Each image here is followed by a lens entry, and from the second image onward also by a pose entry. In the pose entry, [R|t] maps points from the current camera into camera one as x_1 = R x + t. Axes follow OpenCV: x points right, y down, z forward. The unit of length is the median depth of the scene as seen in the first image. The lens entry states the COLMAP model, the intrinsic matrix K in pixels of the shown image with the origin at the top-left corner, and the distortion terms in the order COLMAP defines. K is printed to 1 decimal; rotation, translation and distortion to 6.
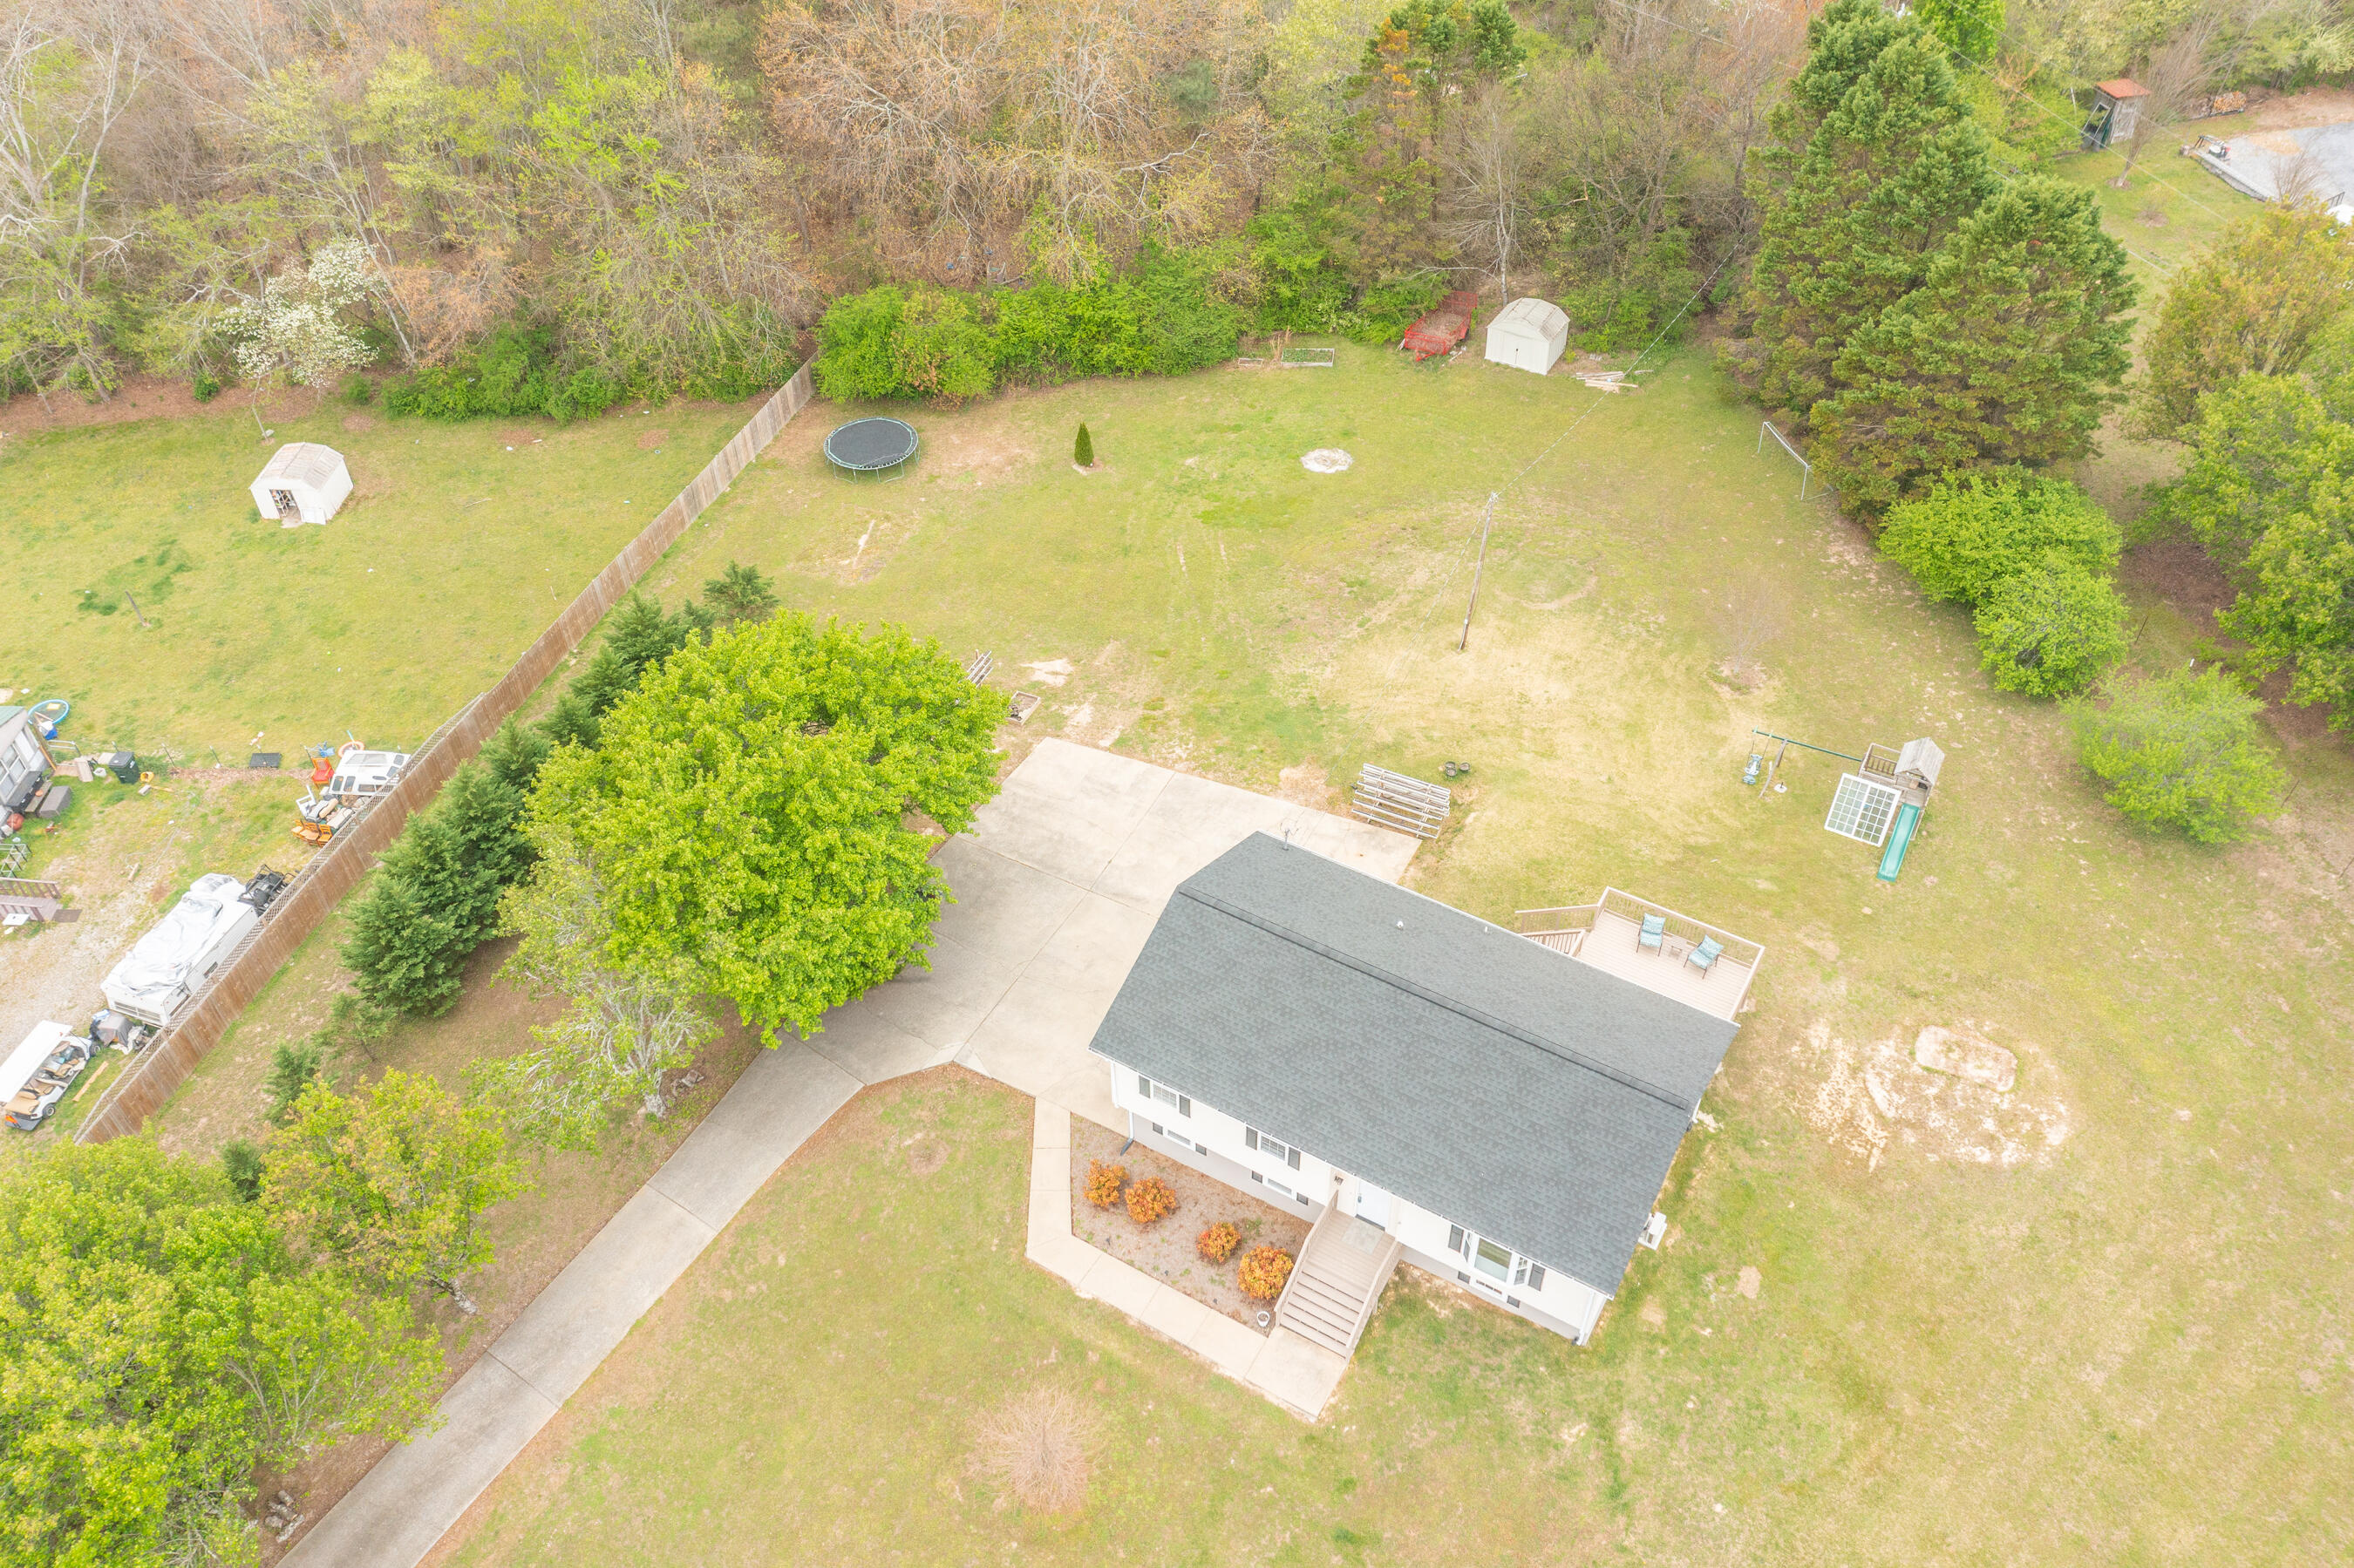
lens RADIAL K [[1879.5, 0, 1098.6], [0, 1879.5, 788.2], [0, 0, 1]] dist [0.007841, 0.008301]
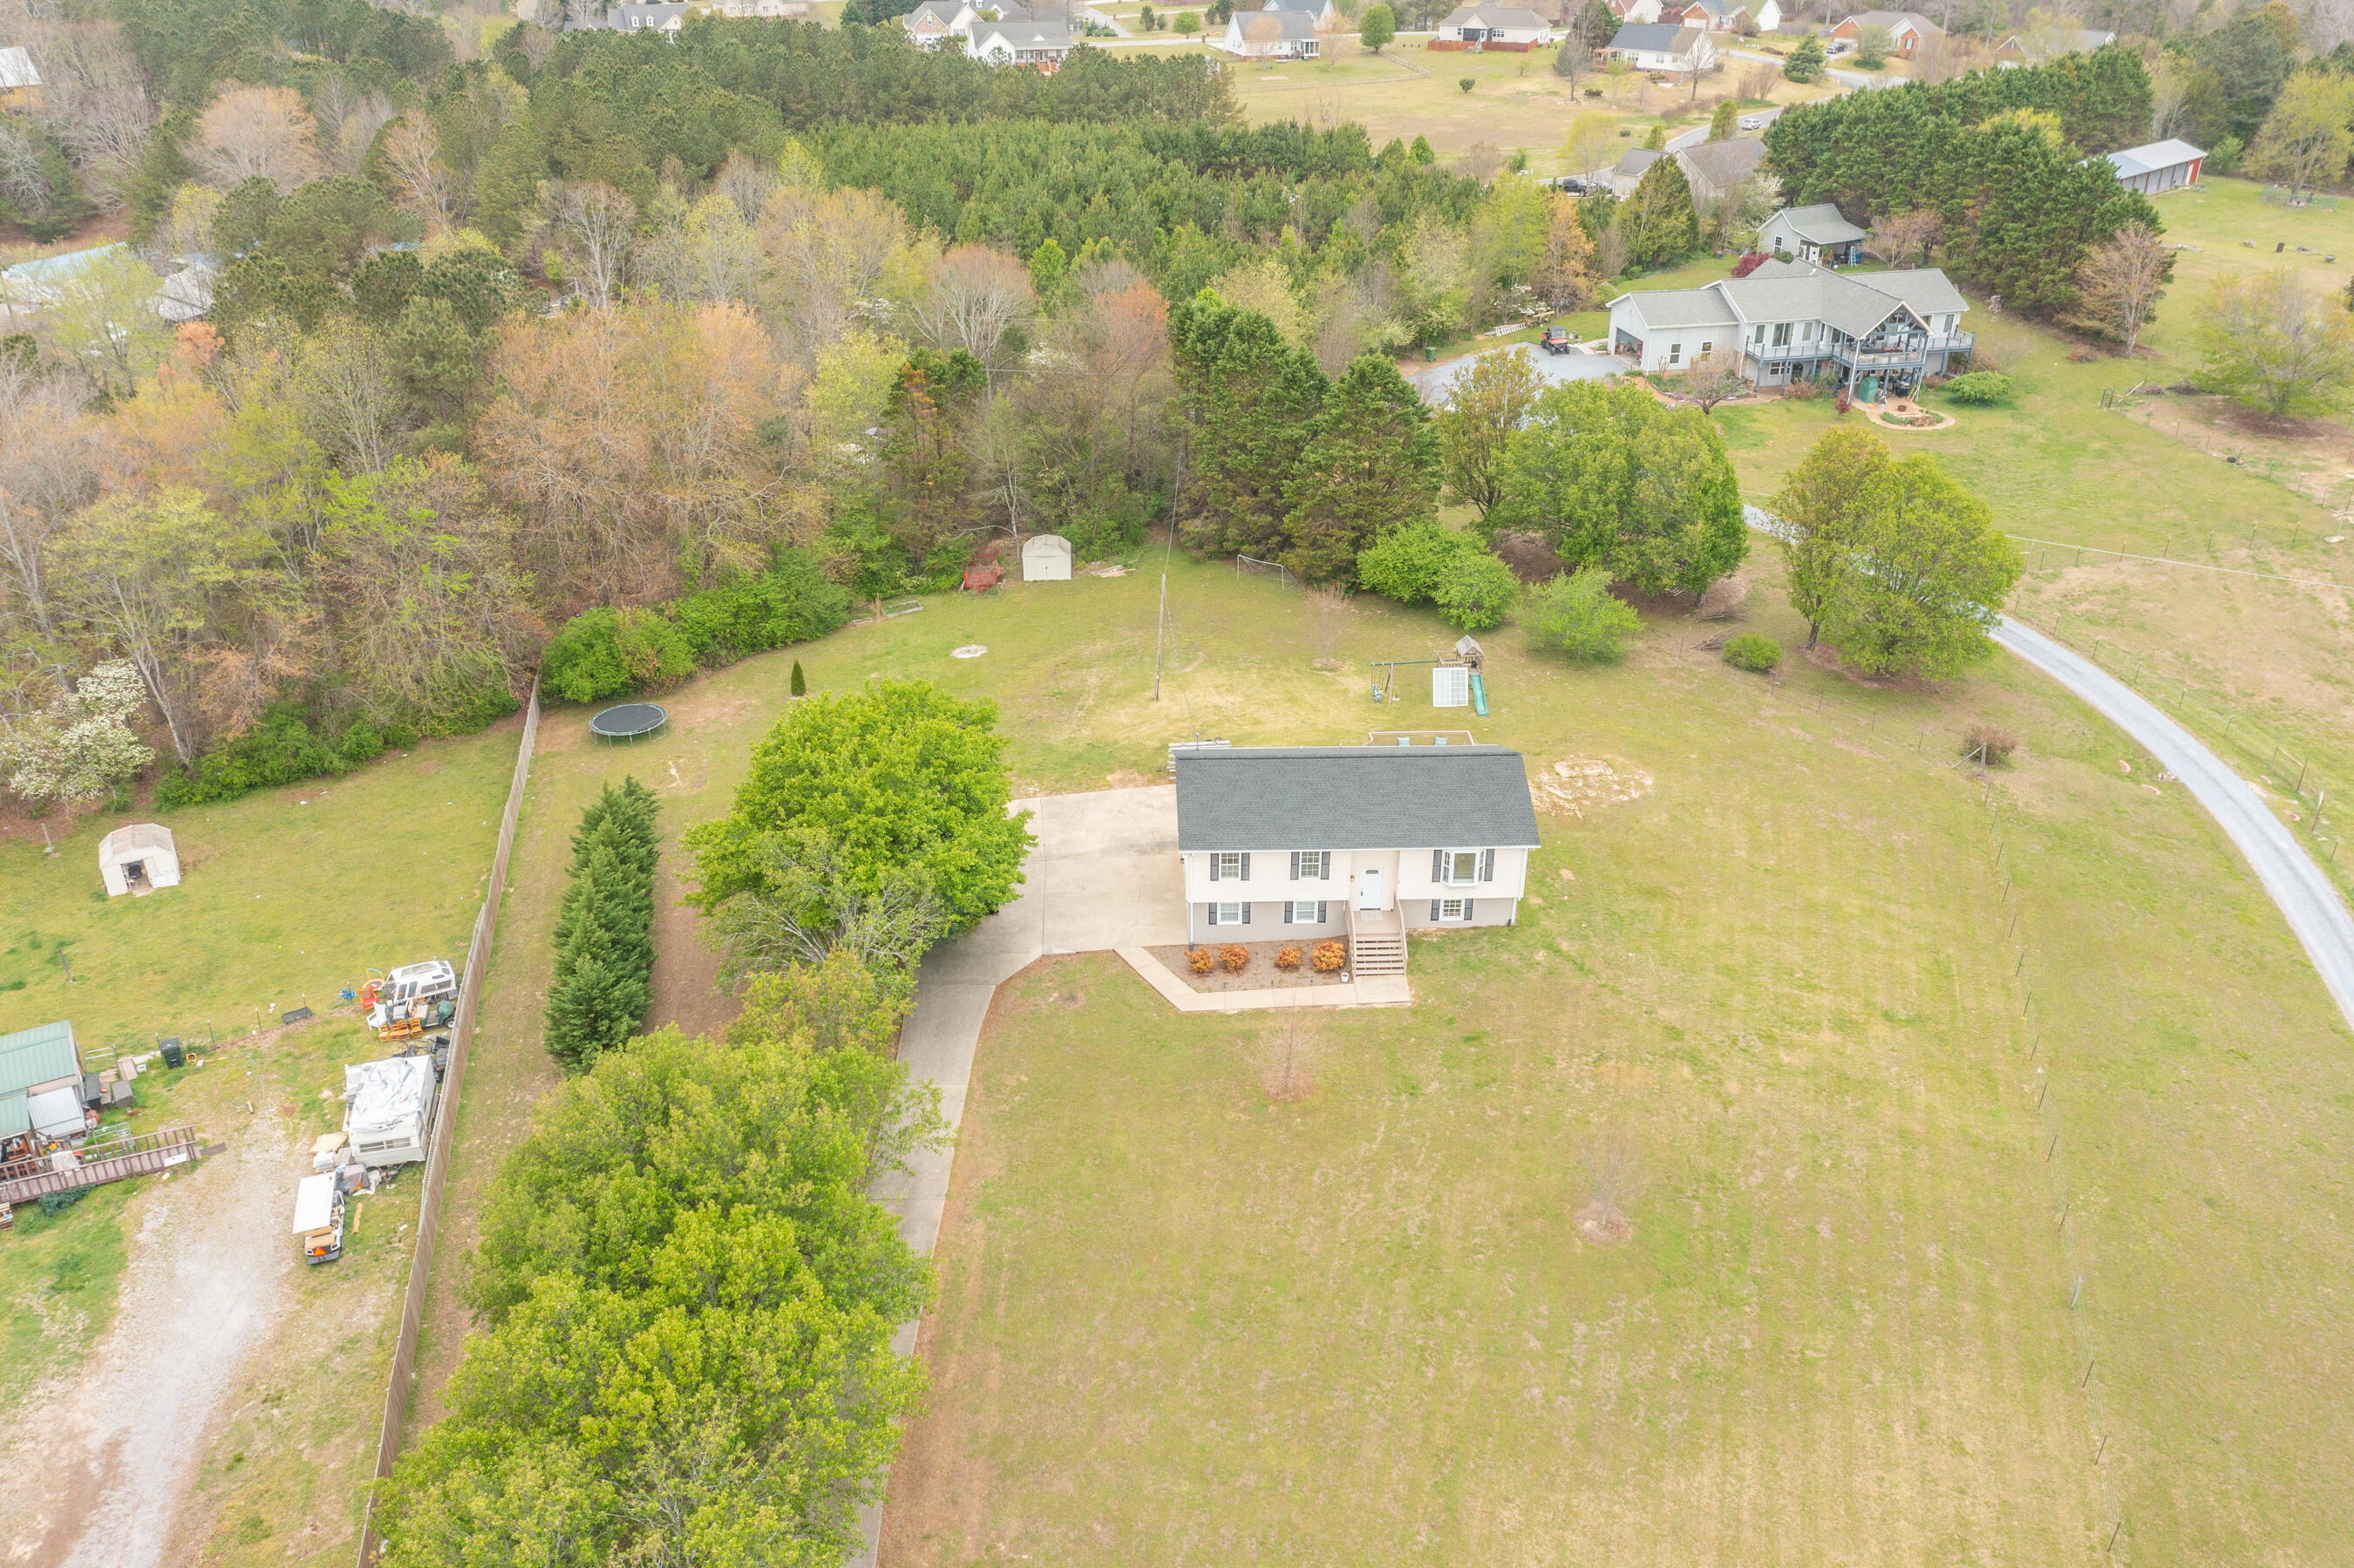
lens RADIAL K [[1879.5, 0, 1146.4], [0, 1879.5, 766.5], [0, 0, 1]] dist [0.007841, 0.008301]
pose [[0.845365, -0.228674, 0.482769, -0.518717], [0.362434, 0.909438, -0.203875, 0.261817], [-0.392427, 0.347321, 0.851686, -0.211486]]
